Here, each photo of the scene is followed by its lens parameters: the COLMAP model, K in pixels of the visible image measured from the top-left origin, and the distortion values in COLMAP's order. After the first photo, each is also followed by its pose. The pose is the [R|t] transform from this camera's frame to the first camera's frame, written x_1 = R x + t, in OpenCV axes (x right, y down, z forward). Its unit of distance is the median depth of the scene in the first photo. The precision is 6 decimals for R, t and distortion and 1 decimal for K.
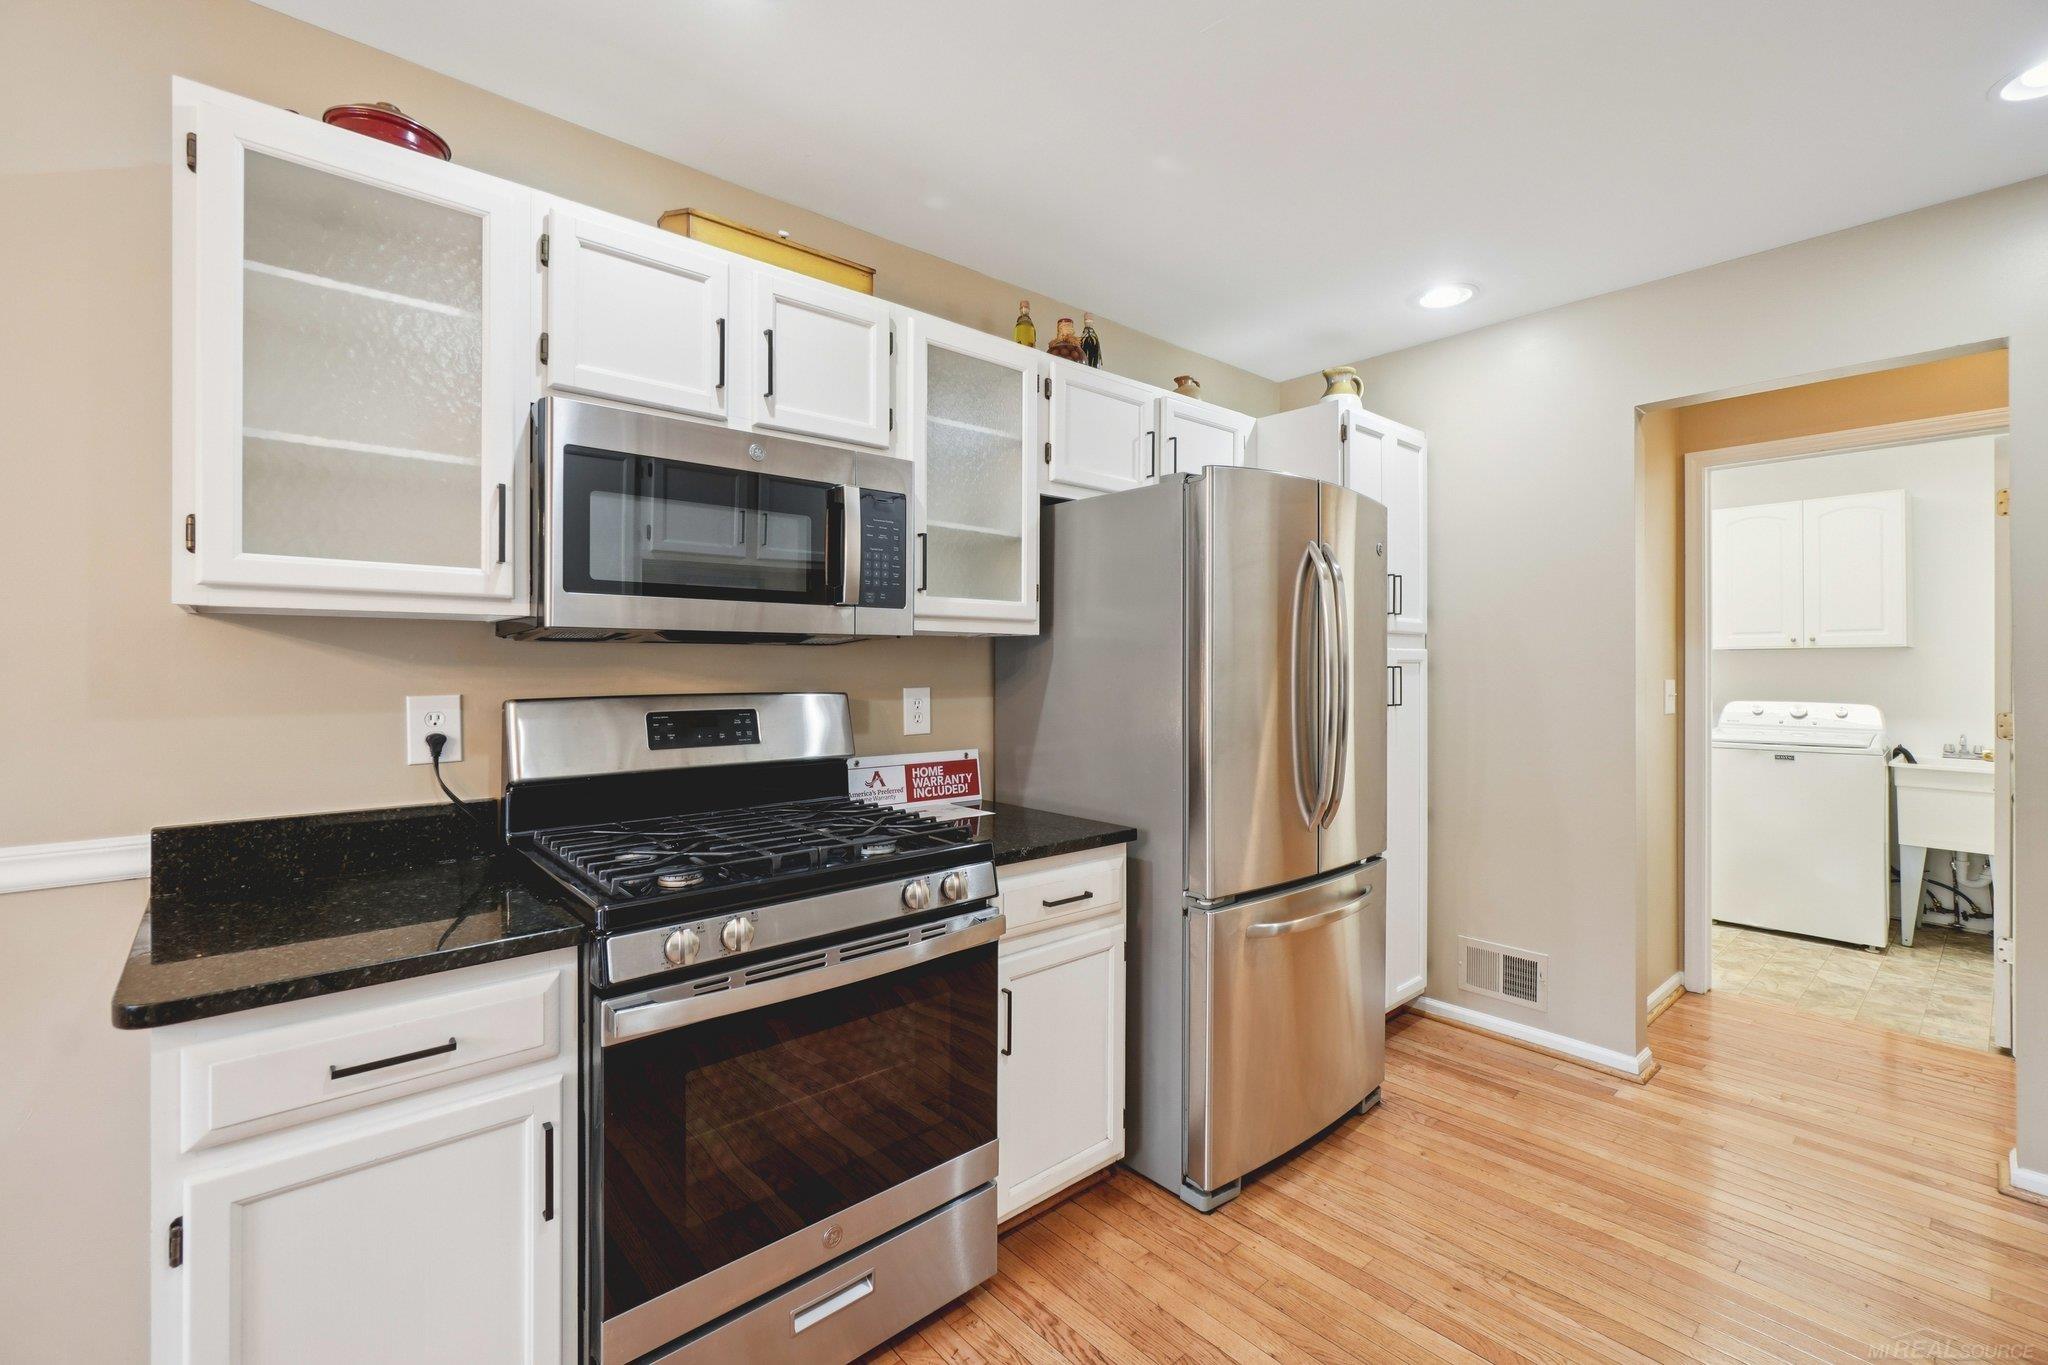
lens RADIAL K [[881.5, 0, 1050.9], [0, 881.5, 652.0], [0, 0, 1]] dist [-0.000885, -0.000134]
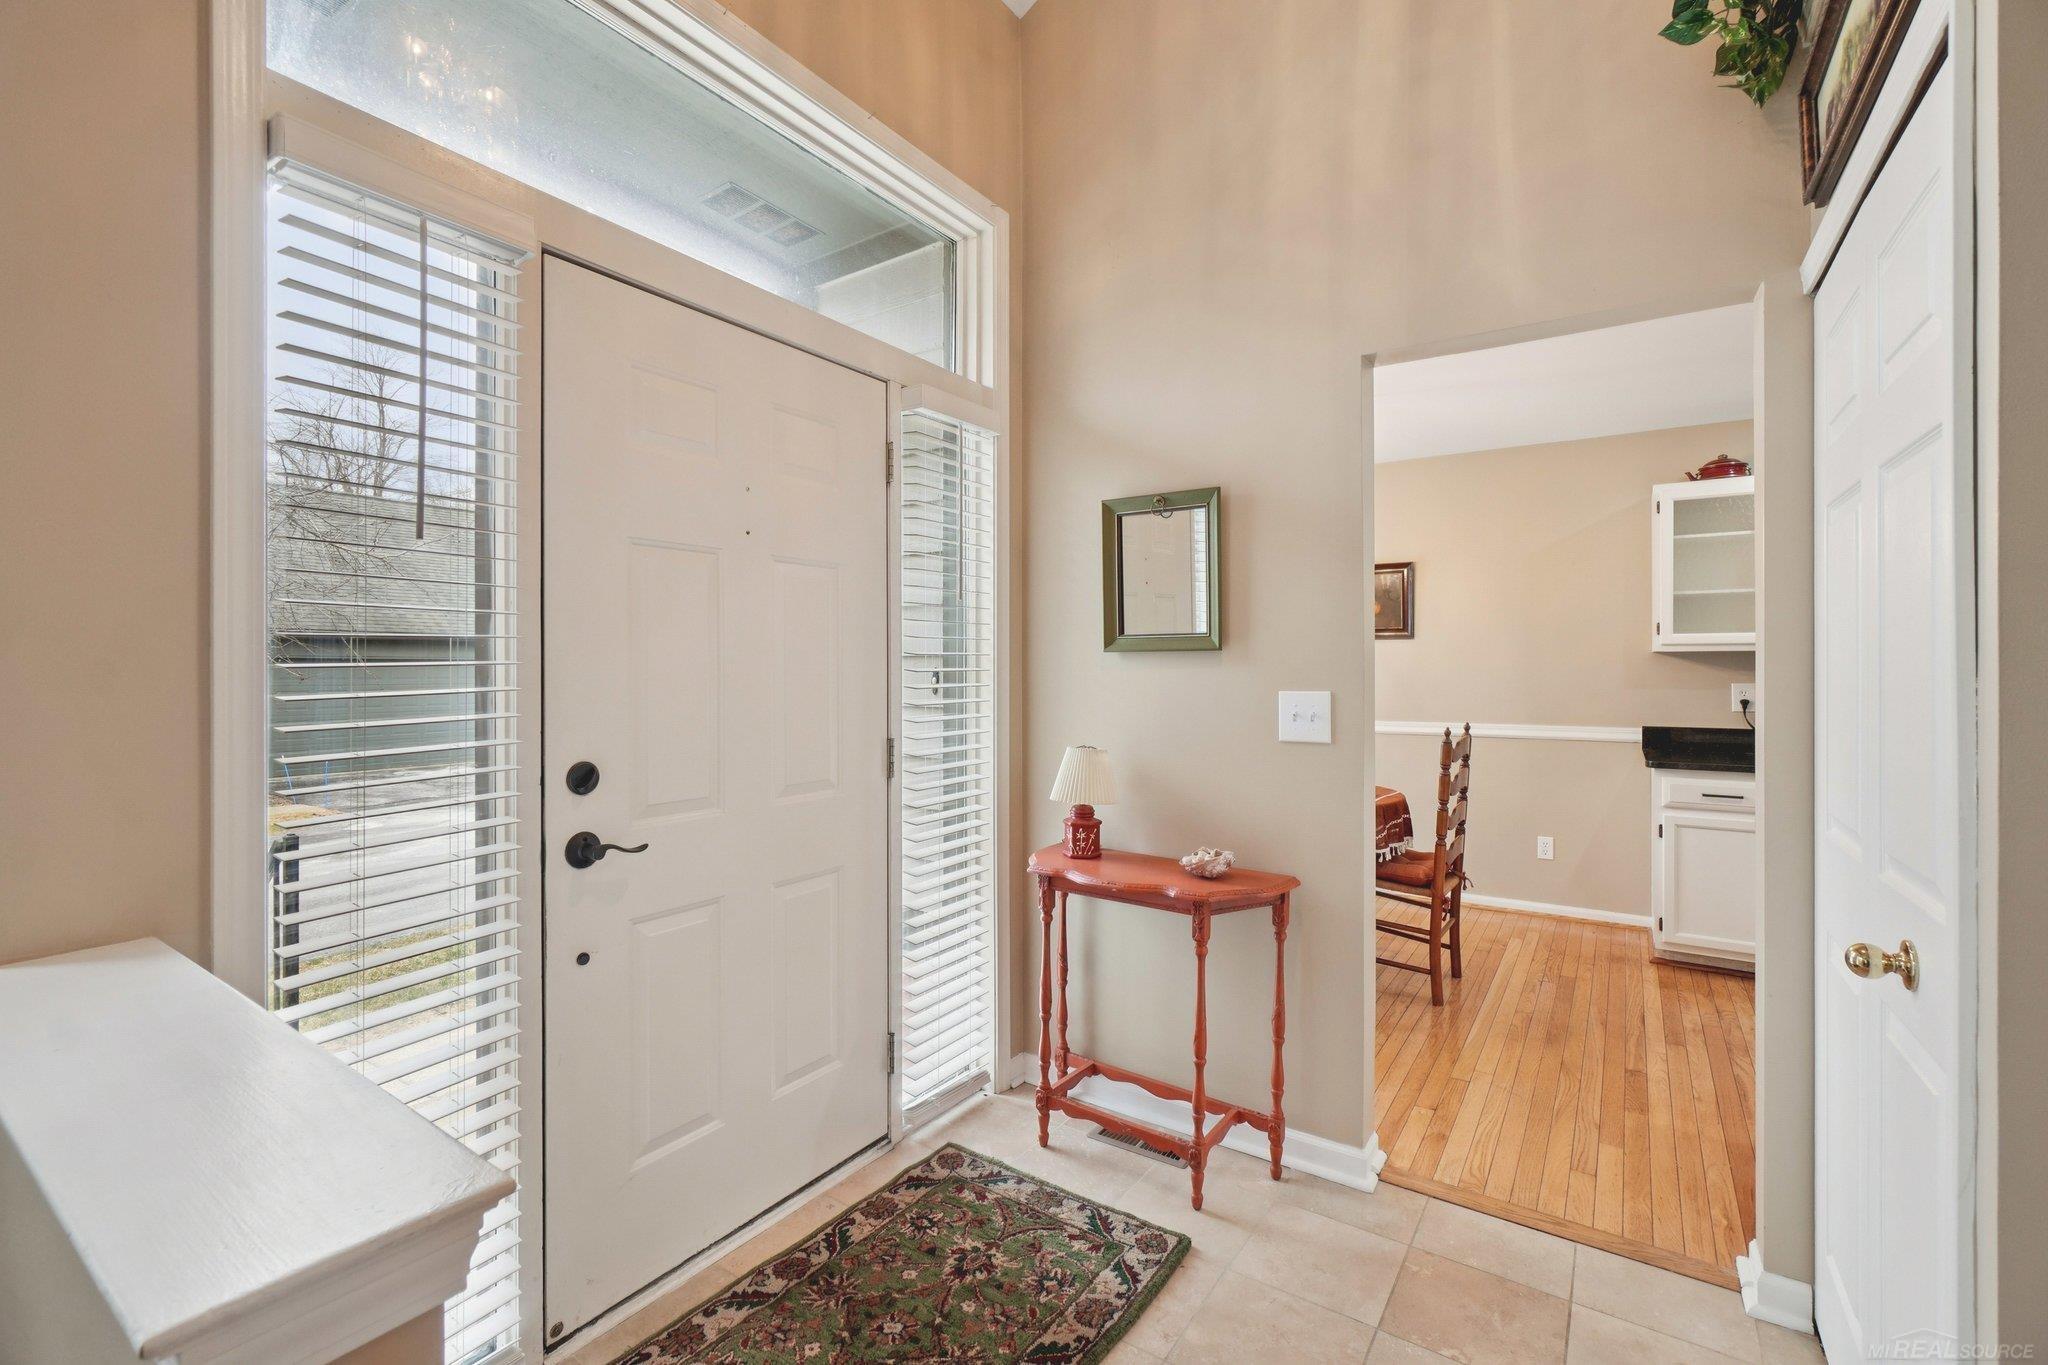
lens RADIAL K [[886.3, 0, 1032.0], [0, 886.3, 687.0], [0, 0, 1]] dist [-0.002036, 0.000217]
pose [[0.236612, 0.017196, -0.971452, 1.477992], [0.017474, 0.999606, 0.021950, -0.032514], [0.971447, -0.022169, 0.236218, -1.811922]]
